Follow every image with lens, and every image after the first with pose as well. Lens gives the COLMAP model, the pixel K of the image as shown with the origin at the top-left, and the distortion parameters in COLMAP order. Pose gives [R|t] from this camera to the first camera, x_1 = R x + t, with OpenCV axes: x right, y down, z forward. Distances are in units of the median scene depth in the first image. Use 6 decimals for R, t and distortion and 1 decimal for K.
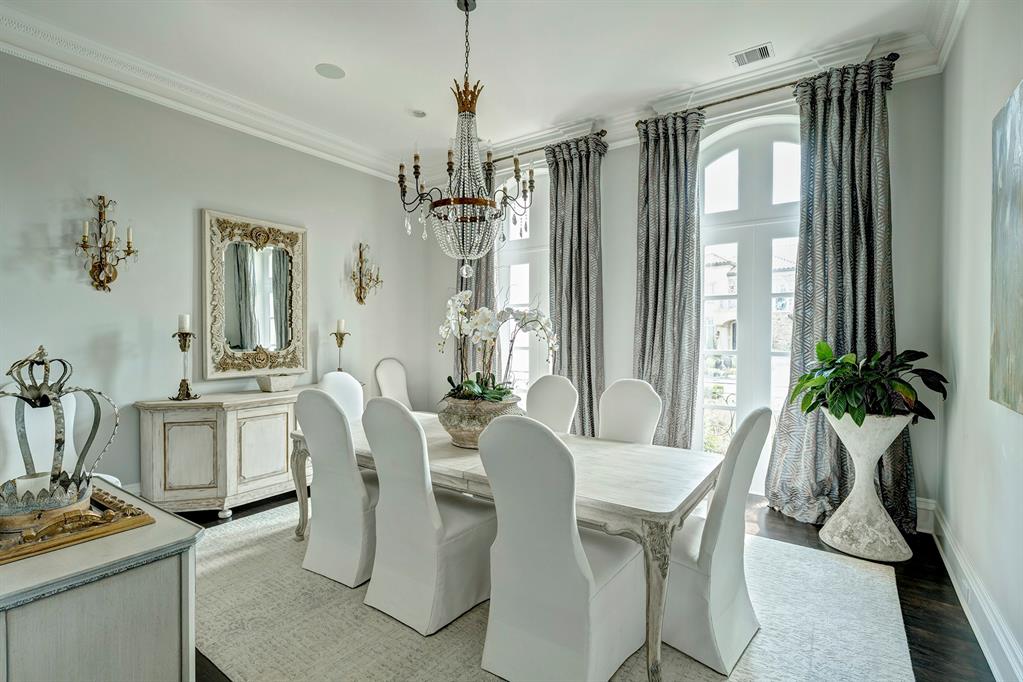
lens RADIAL K [[507.7, 0, 513.9], [0, 507.7, 339.3], [0, 0, 1]] dist [0.030716, 0.000543]
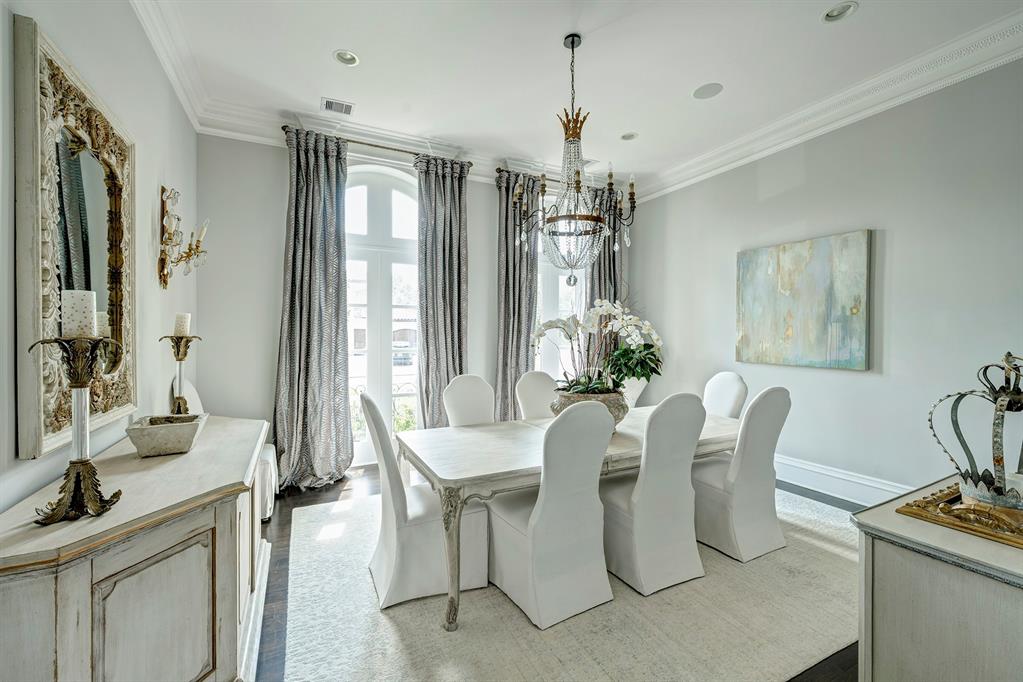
lens RADIAL K [[427.8, 0, 514.9], [0, 427.8, 338.3], [0, 0, 1]] dist [-0.000212, -0.000209]
pose [[0.444676, -0.008346, 0.895652, -0.556704], [0.015031, 0.999885, 0.001855, -0.004618], [-0.895565, 0.012637, 0.444751, 0.400685]]
